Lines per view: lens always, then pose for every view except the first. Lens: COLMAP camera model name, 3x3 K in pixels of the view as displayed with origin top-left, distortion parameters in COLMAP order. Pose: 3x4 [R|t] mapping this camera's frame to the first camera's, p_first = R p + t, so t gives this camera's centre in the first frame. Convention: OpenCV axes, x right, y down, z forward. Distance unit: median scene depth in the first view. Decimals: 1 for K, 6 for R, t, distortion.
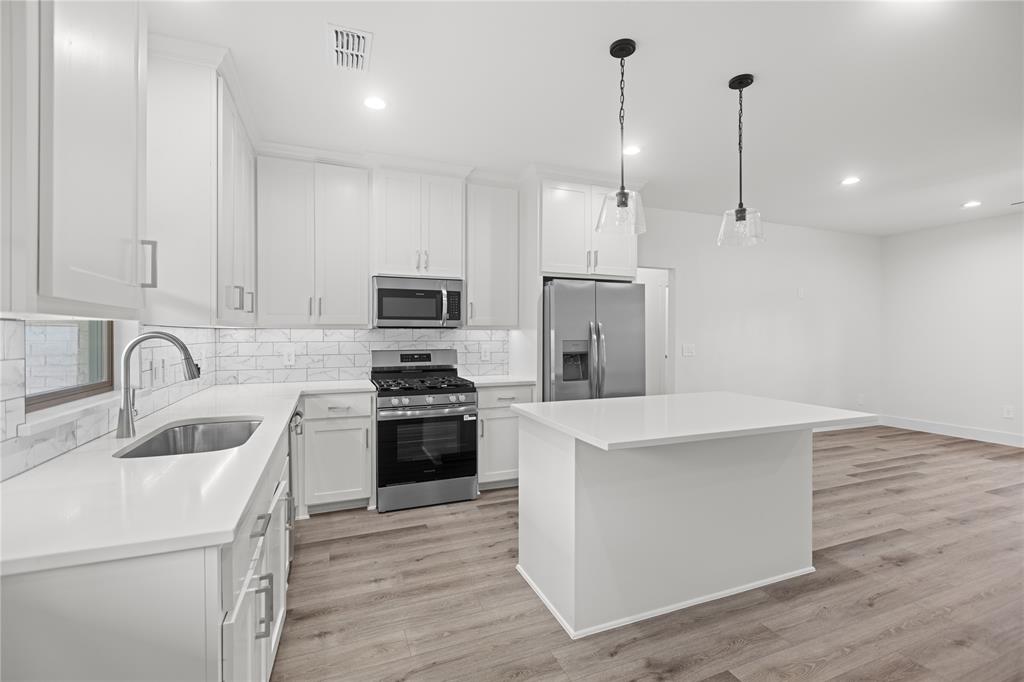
lens RADIAL K [[456.7, 0, 509.0], [0, 456.7, 336.0], [0, 0, 1]] dist [0.003979, -0.001896]
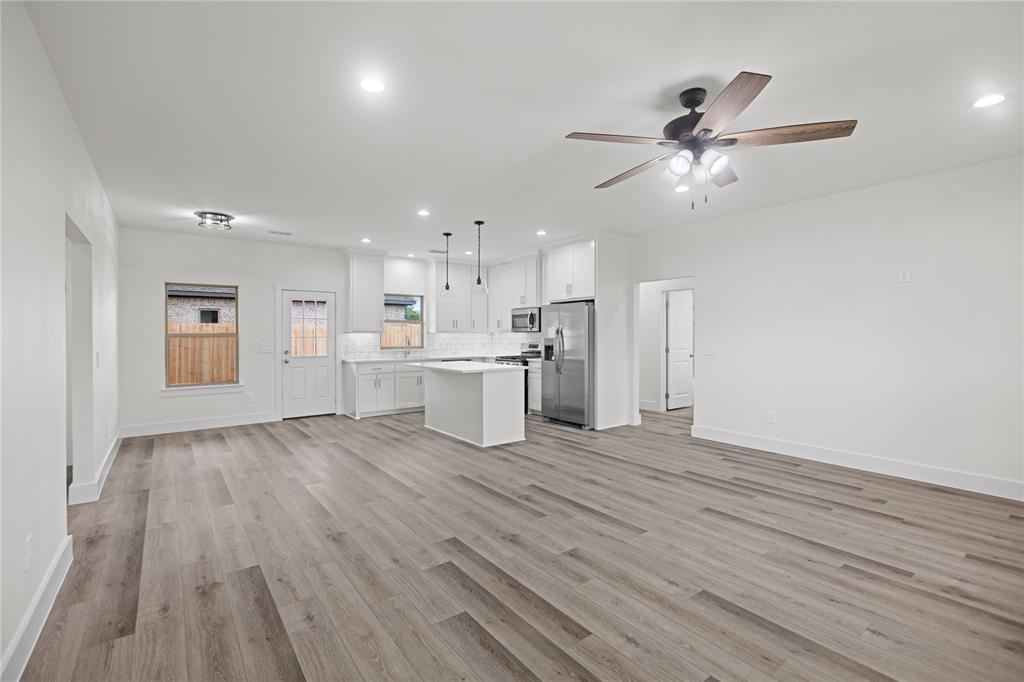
lens RADIAL K [[456.7, 0, 508.5], [0, 456.7, 335.6], [0, 0, 1]] dist [0.003979, -0.001896]
pose [[0.258367, 0.001893, -0.966045, 2.163317], [-0.002421, 0.999996, 0.001312, -0.004034], [0.966044, 0.002000, 0.258371, 0.449426]]
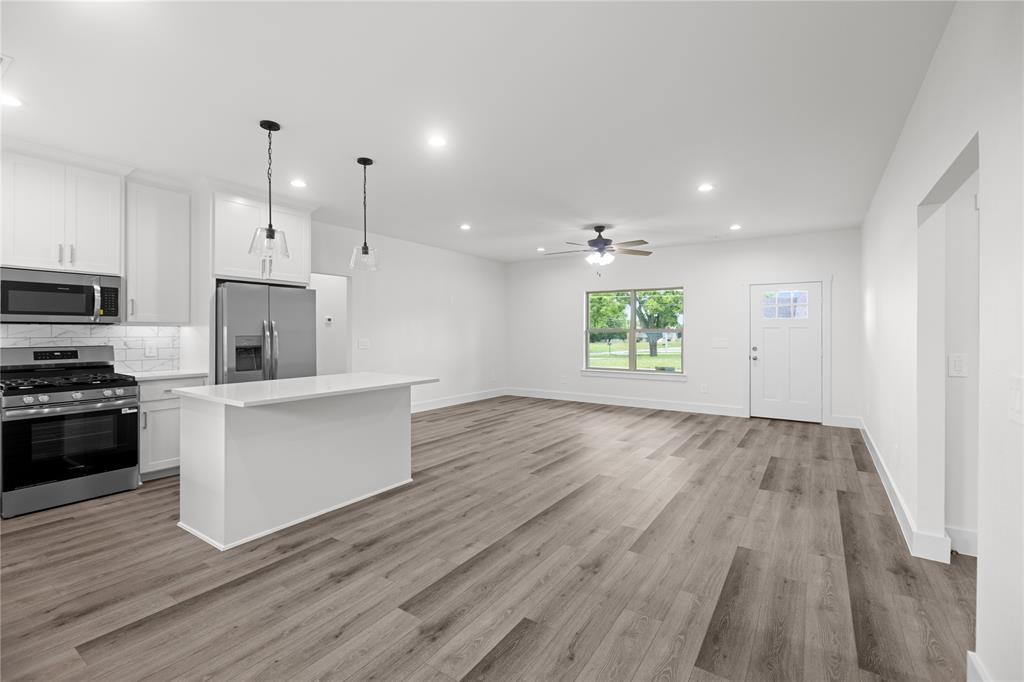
lens RADIAL K [[456.7, 0, 513.0], [0, 456.7, 331.7], [0, 0, 1]] dist [0.003979, -0.001896]
pose [[0.824473, 0.001264, 0.565900, 0.049383], [0.000665, 0.999995, -0.003204, 0.003393], [-0.565901, 0.003018, 0.824468, -0.392340]]
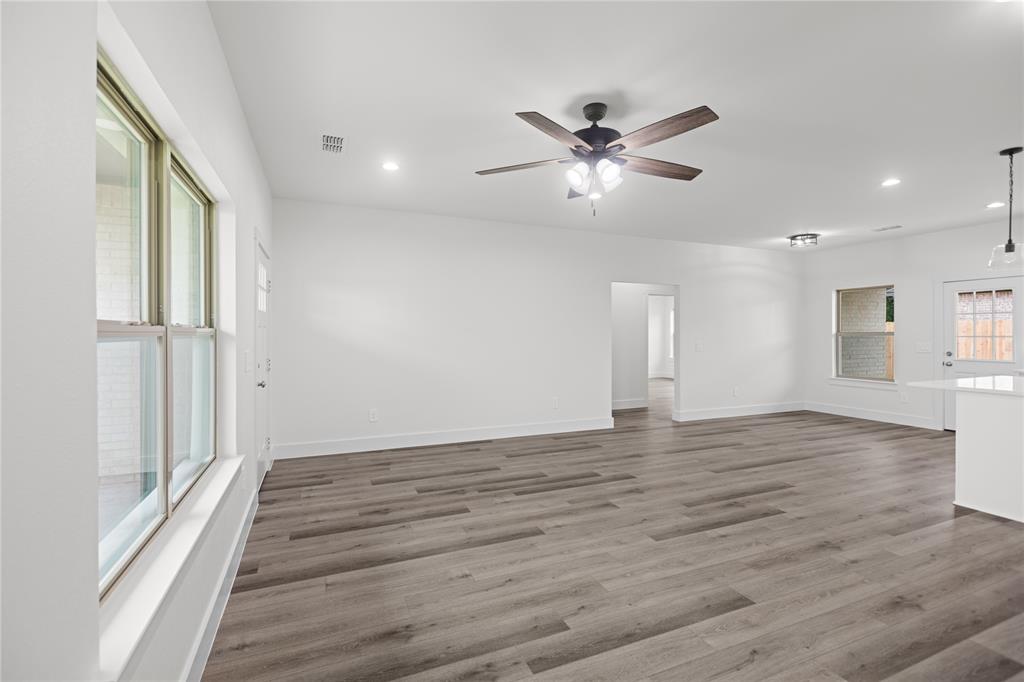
lens RADIAL K [[456.7, 0, 509.4], [0, 456.7, 337.3], [0, 0, 1]] dist [0.003979, -0.001896]
pose [[-0.999839, -0.002010, -0.017835, 1.624501], [-0.002284, 0.999880, 0.015313, -0.011772], [0.017803, 0.015351, -0.999724, 1.875083]]
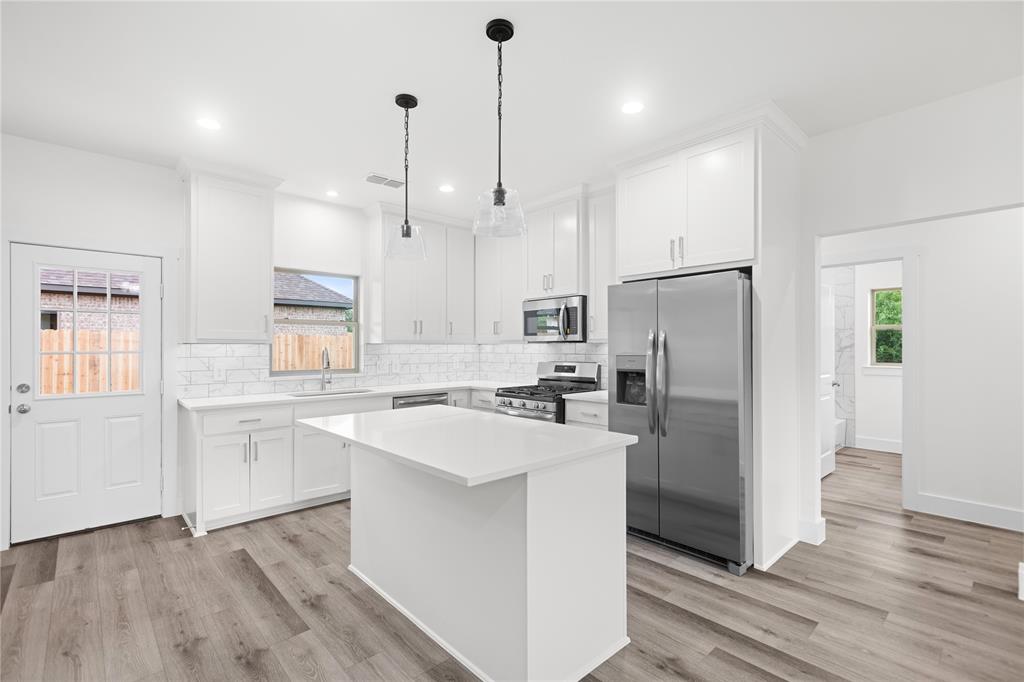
lens RADIAL K [[466.8, 0, 510.6], [0, 466.8, 342.9], [0, 0, 1]] dist [0.002380, 0.000181]
pose [[0.352011, -0.008914, -0.935953, 1.012585], [-0.002629, 0.999941, -0.010512, -0.004522], [0.935992, 0.006161, 0.351967, 0.588422]]
